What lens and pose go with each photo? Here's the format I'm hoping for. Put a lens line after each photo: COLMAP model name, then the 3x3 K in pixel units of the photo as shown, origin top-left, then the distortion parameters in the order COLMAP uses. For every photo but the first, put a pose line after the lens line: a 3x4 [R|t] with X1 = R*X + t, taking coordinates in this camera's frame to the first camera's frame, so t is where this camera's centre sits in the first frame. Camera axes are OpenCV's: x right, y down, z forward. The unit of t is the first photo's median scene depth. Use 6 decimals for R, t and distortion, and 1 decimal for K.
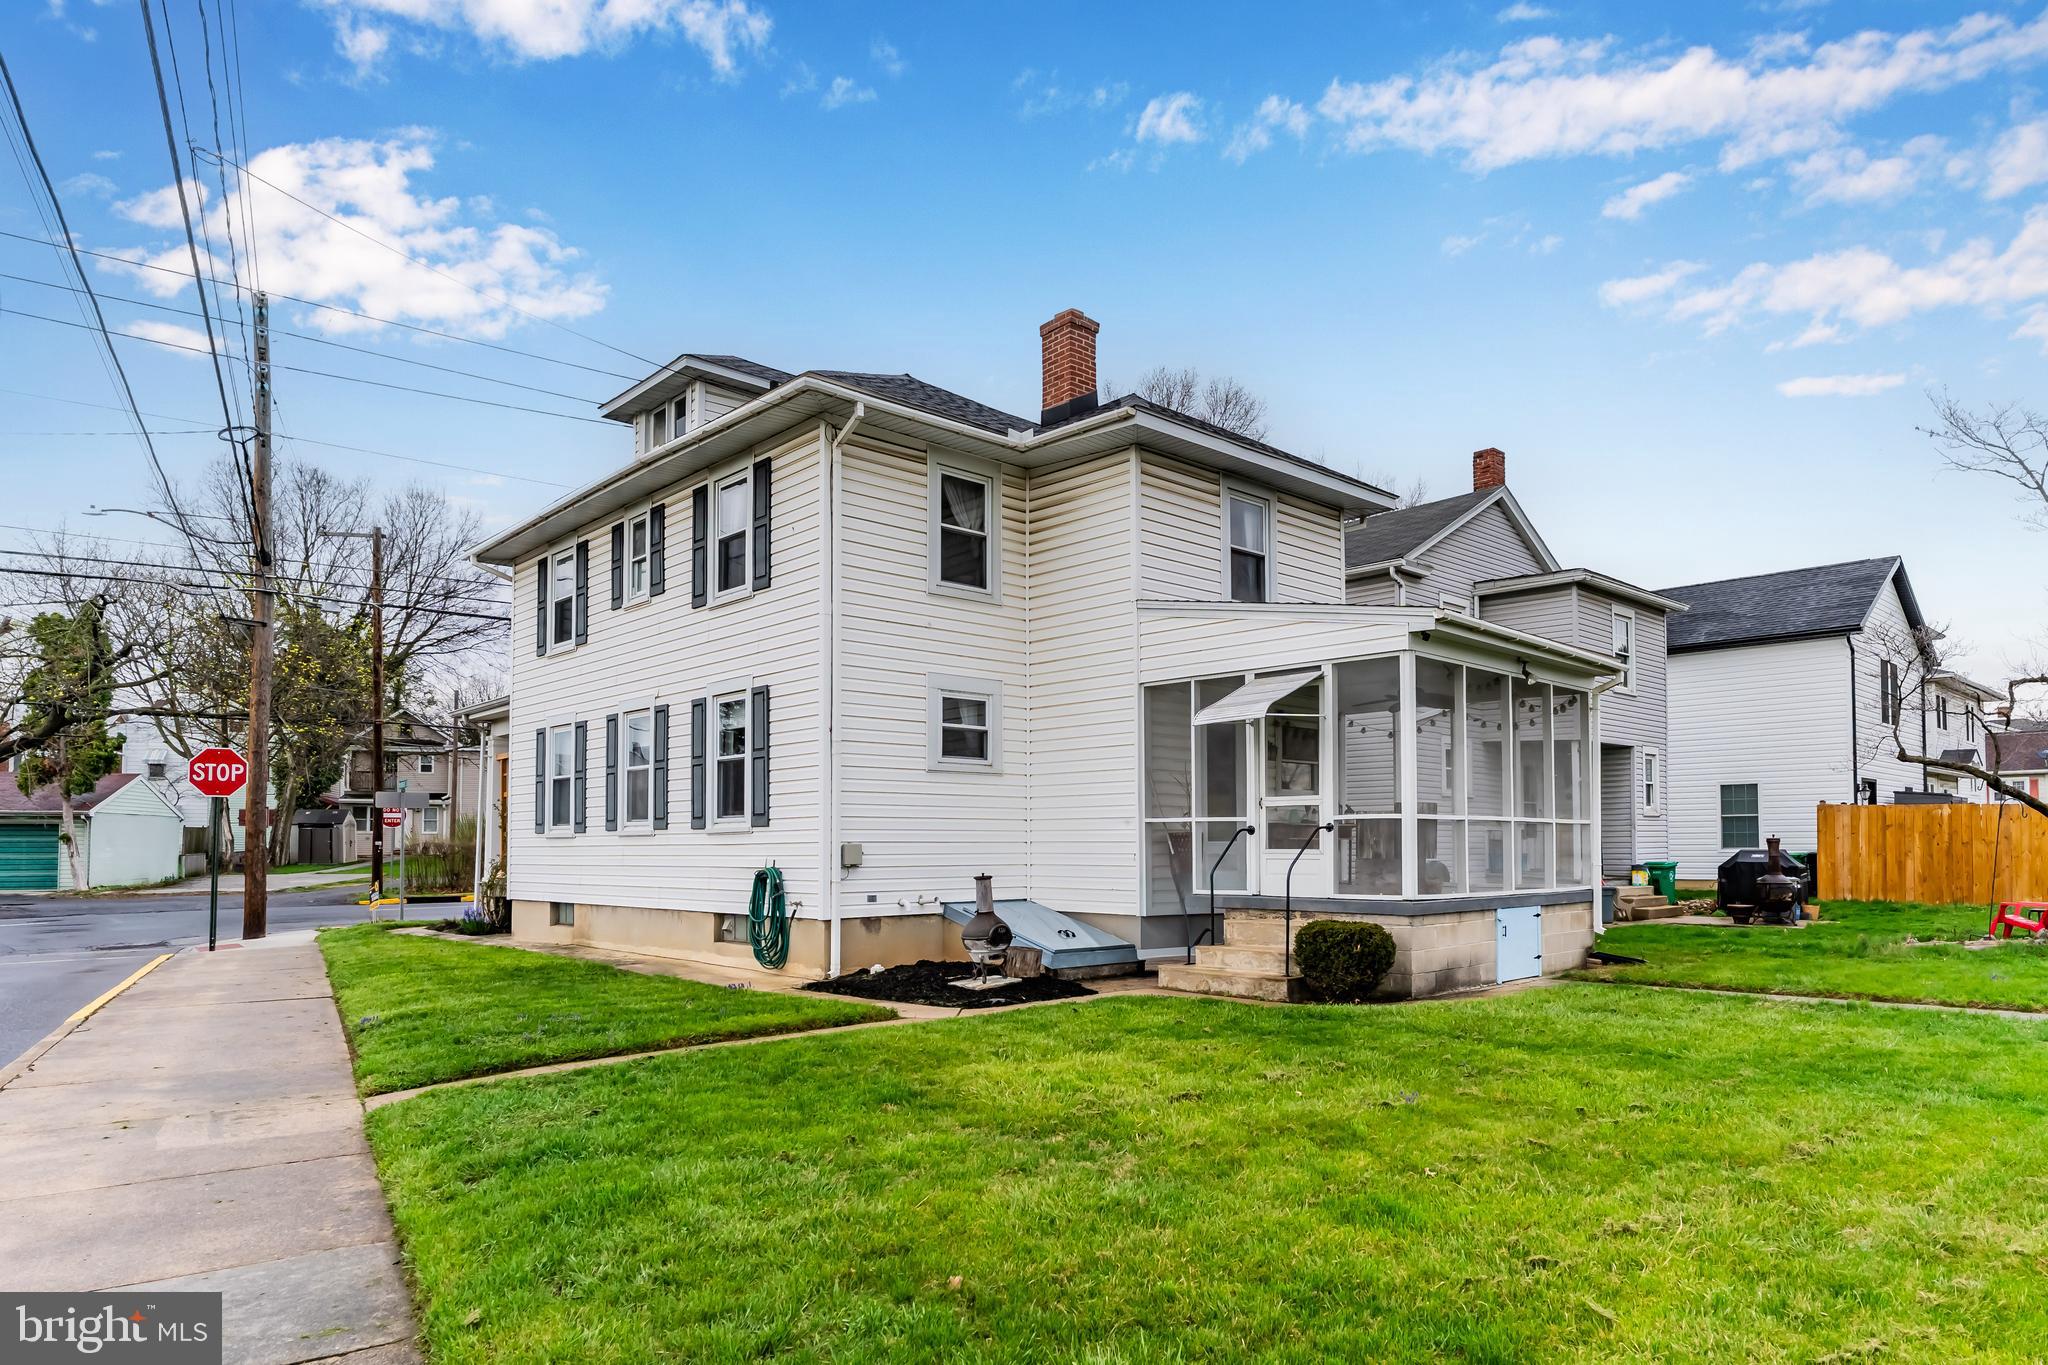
lens RADIAL K [[1123.3, 0, 1061.5], [0, 1123.3, 774.9], [0, 0, 1]] dist [-0.003137, 0.001155]
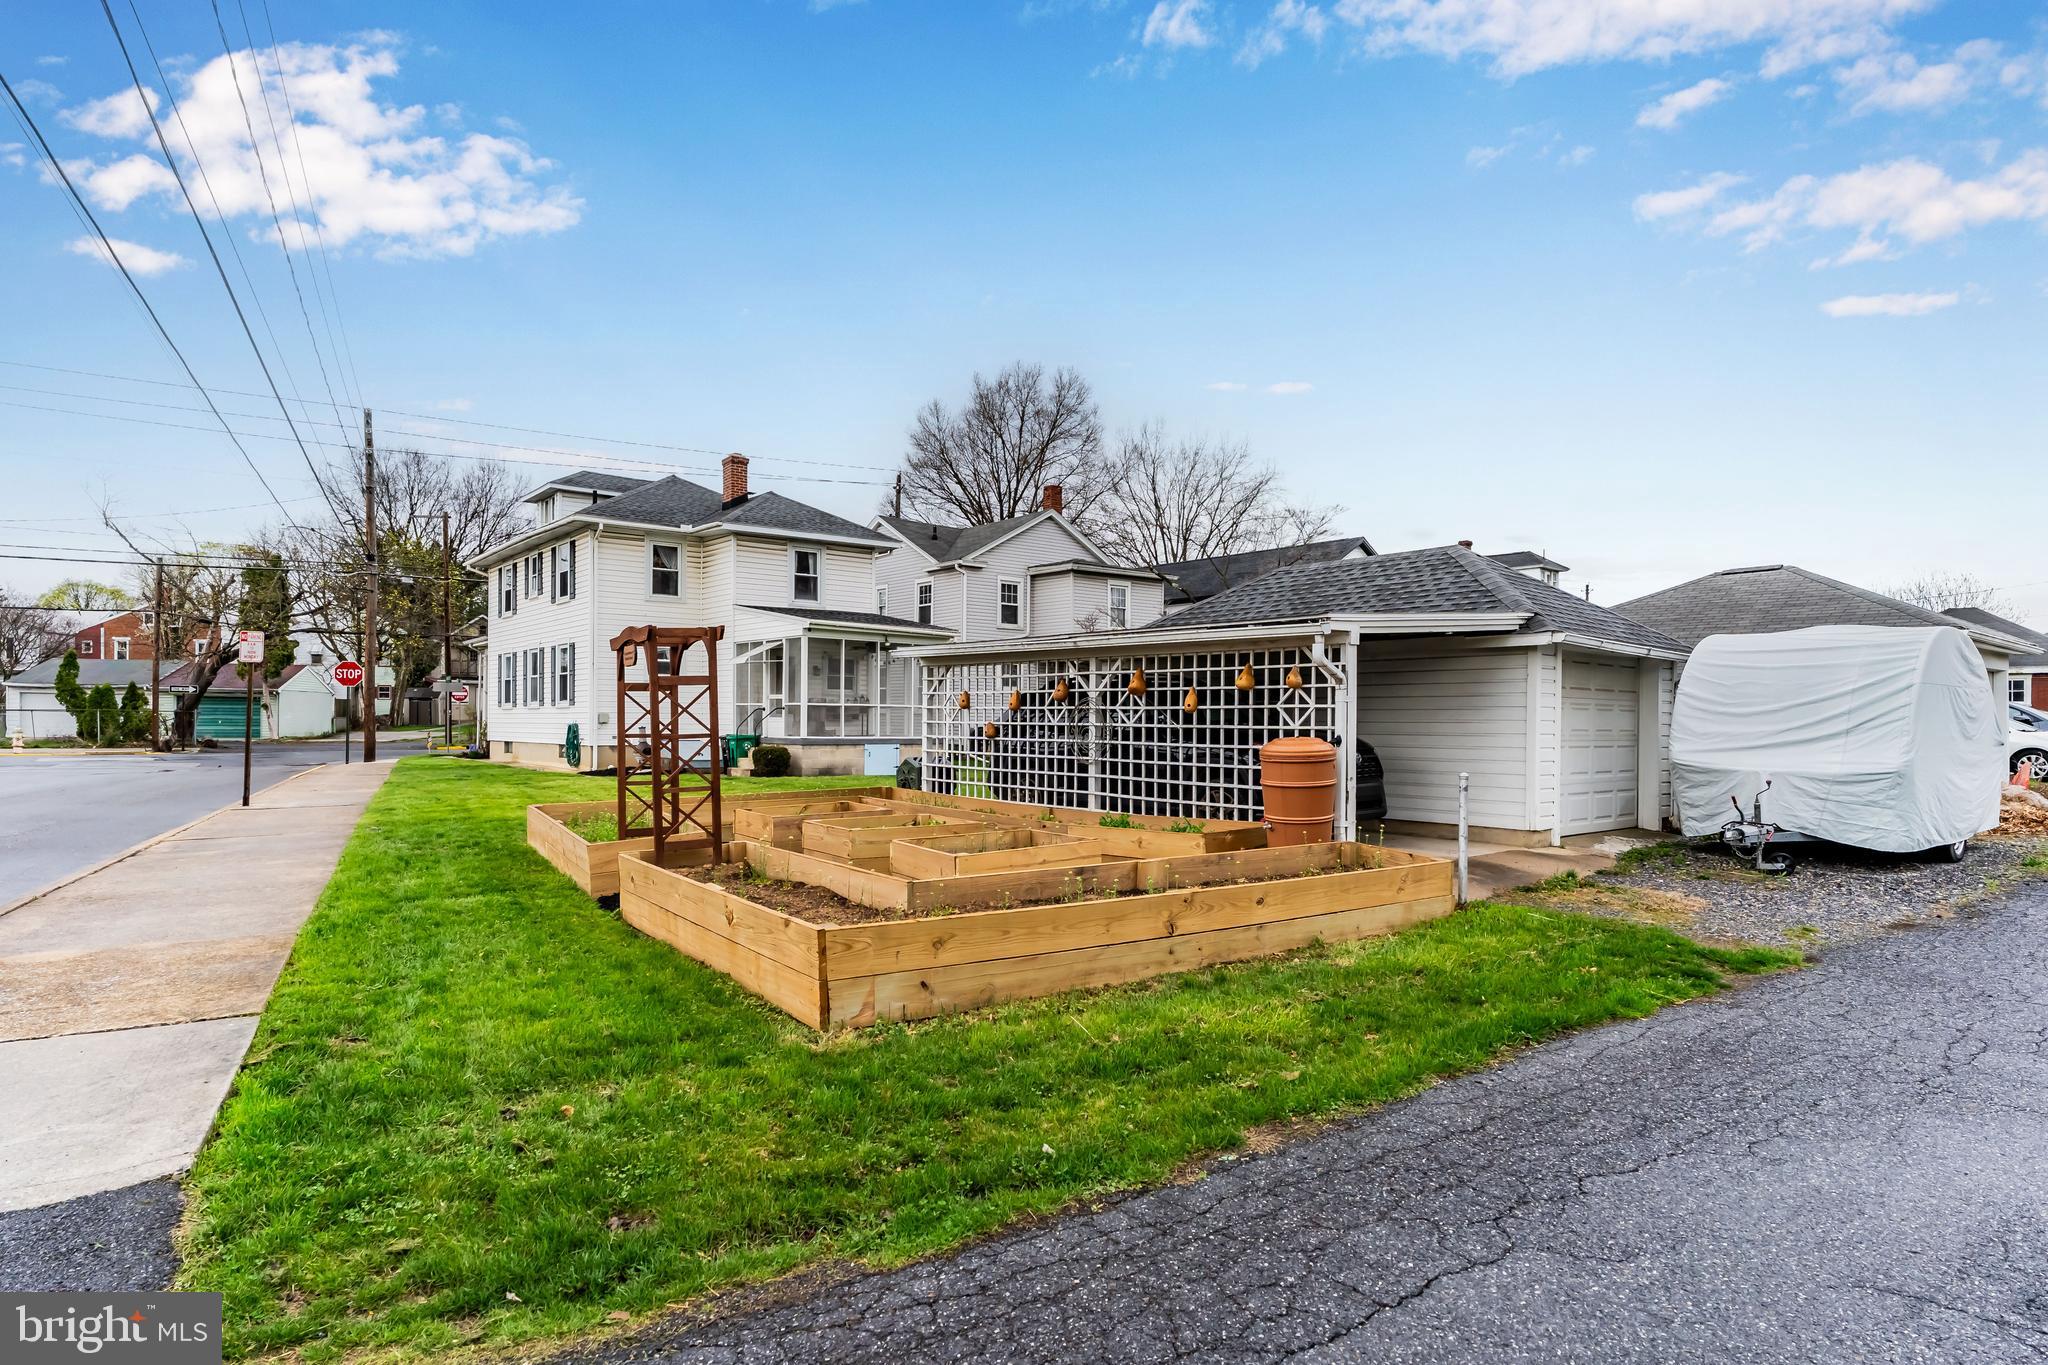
lens RADIAL K [[1053.6, 0, 1021.5], [0, 1053.6, 691.4], [0, 0, 1]] dist [-0.006663, 0.002972]
pose [[0.996187, 0.008097, -0.086867, 0.544658], [-0.004959, 0.999329, 0.036288, -0.042072], [0.087103, -0.035719, 0.995559, -0.683177]]
